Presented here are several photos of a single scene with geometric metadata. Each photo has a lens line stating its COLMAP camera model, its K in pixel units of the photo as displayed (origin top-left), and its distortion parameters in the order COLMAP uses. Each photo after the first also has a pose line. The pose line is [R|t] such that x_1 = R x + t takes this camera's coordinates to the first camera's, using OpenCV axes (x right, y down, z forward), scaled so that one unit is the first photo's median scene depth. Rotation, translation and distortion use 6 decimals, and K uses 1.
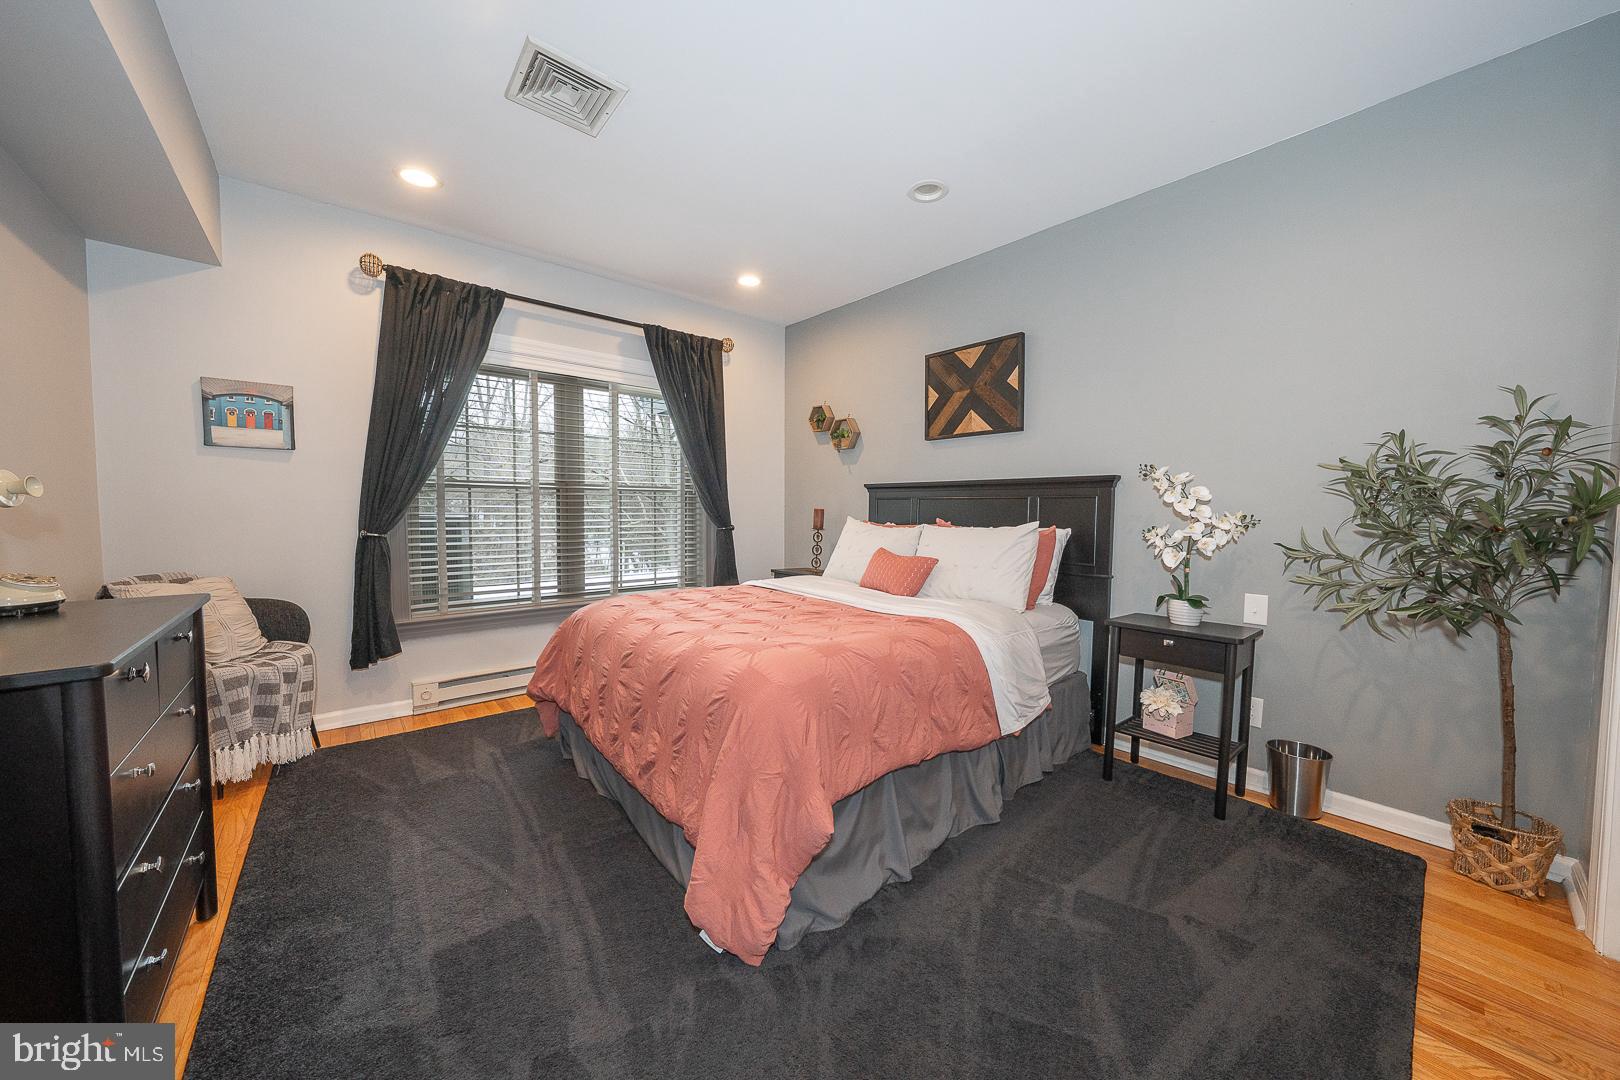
lens RADIAL K [[556.0, 0, 808.4], [0, 556.0, 532.6], [0, 0, 1]] dist [-0.019344, 0.001775]
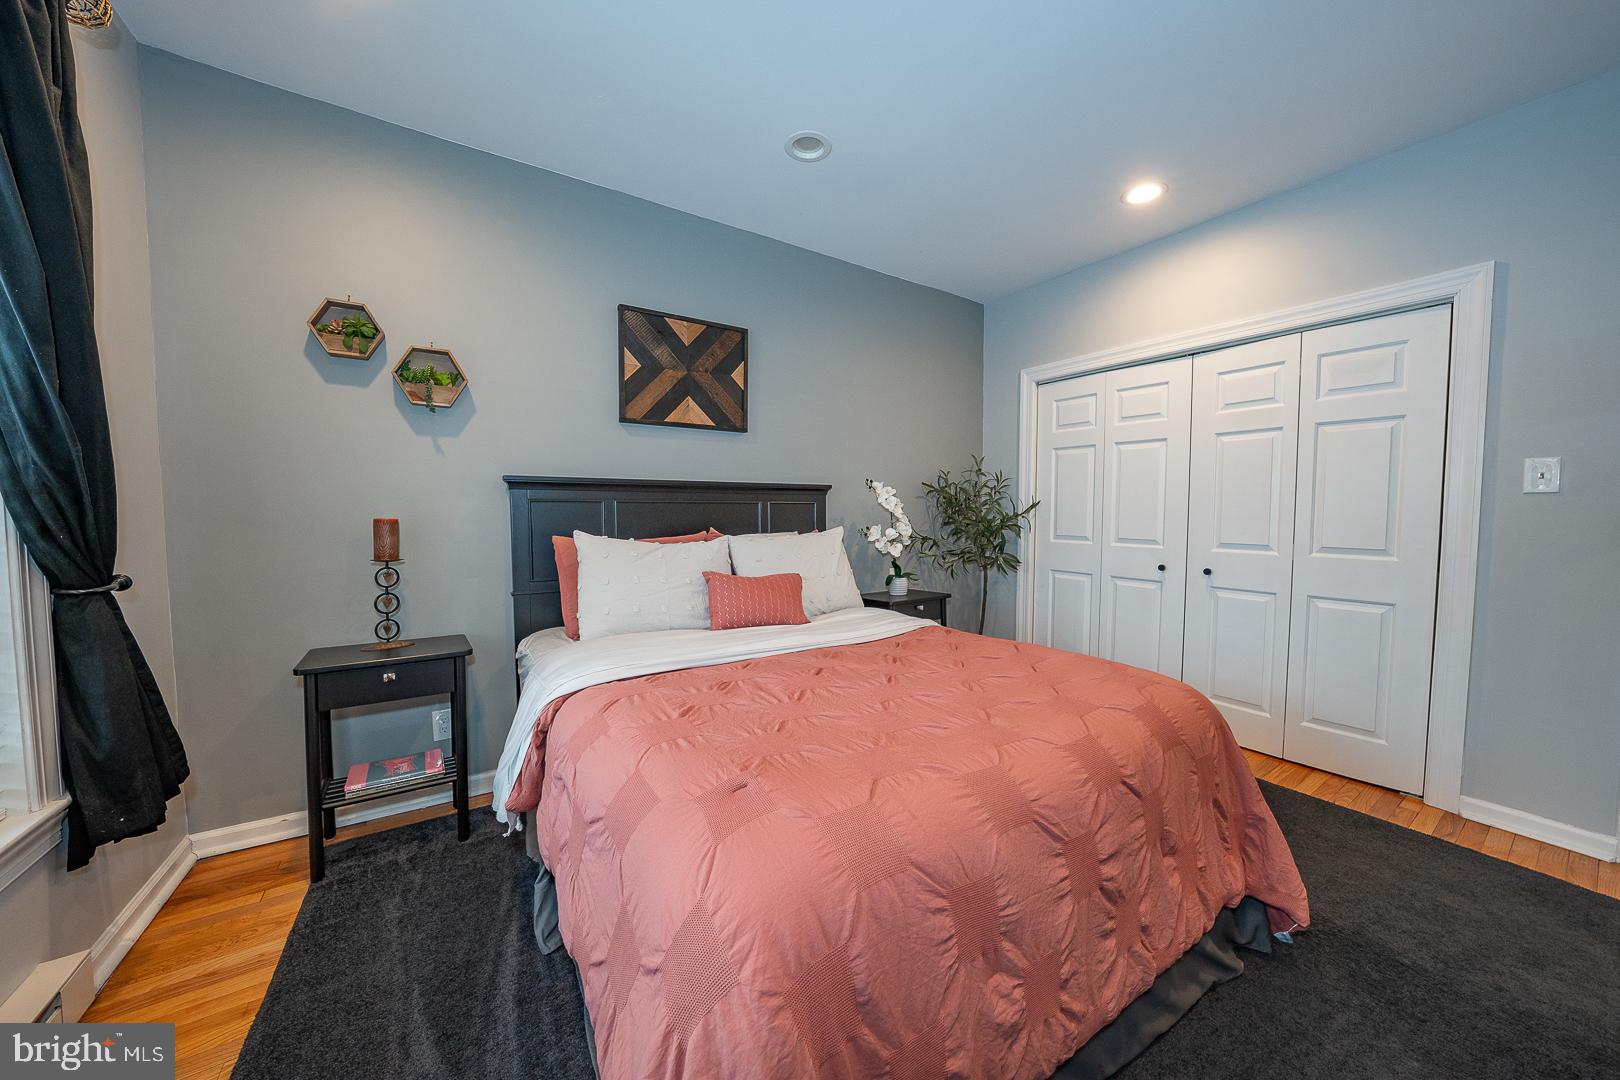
lens RADIAL K [[556.0, 0, 818.6], [0, 556.0, 536.7], [0, 0, 1]] dist [-0.019344, 0.001775]
pose [[0.121171, -0.049120, 0.991416, -0.515416], [0.049759, 0.997820, 0.043356, -0.036754], [-0.991384, 0.044079, 0.123351, 0.704971]]
